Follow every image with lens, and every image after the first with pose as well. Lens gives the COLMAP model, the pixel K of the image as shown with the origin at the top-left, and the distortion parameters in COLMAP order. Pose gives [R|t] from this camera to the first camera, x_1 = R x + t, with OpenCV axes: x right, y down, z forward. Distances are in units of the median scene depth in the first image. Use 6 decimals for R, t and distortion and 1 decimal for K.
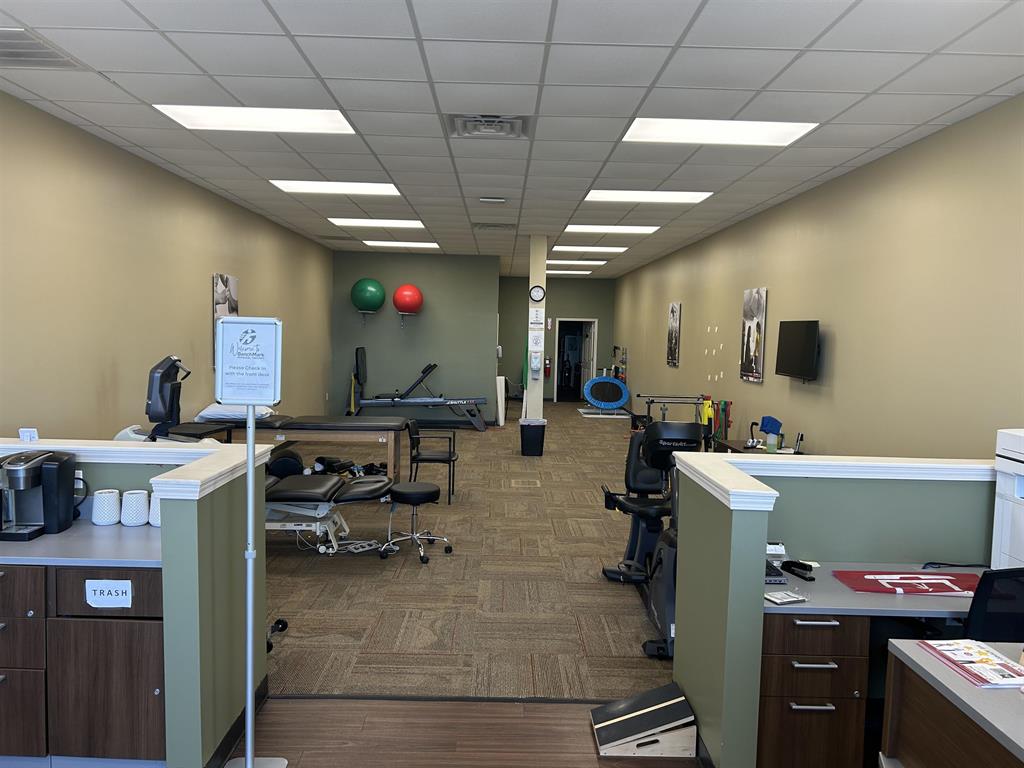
lens RADIAL K [[765.5, 0, 512.5], [0, 765.5, 385.7], [0, 0, 1]] dist [0.095039, -0.124918]
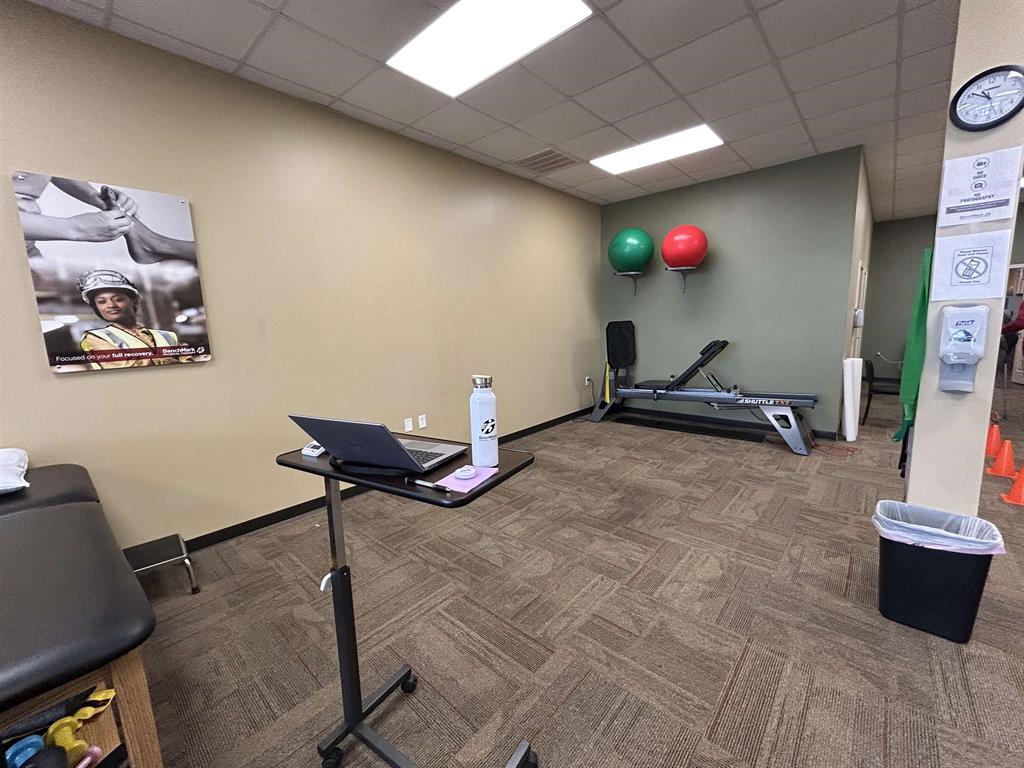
lens RADIAL K [[415.0, 0, 508.2], [0, 415.0, 380.7], [0, 0, 1]] dist [0.000306, 0.000171]
pose [[0.729747, 0.050664, -0.681838, 0.009614], [0.001879, 0.997098, 0.076100, -0.021380], [0.683715, -0.056815, 0.727534, 0.607494]]
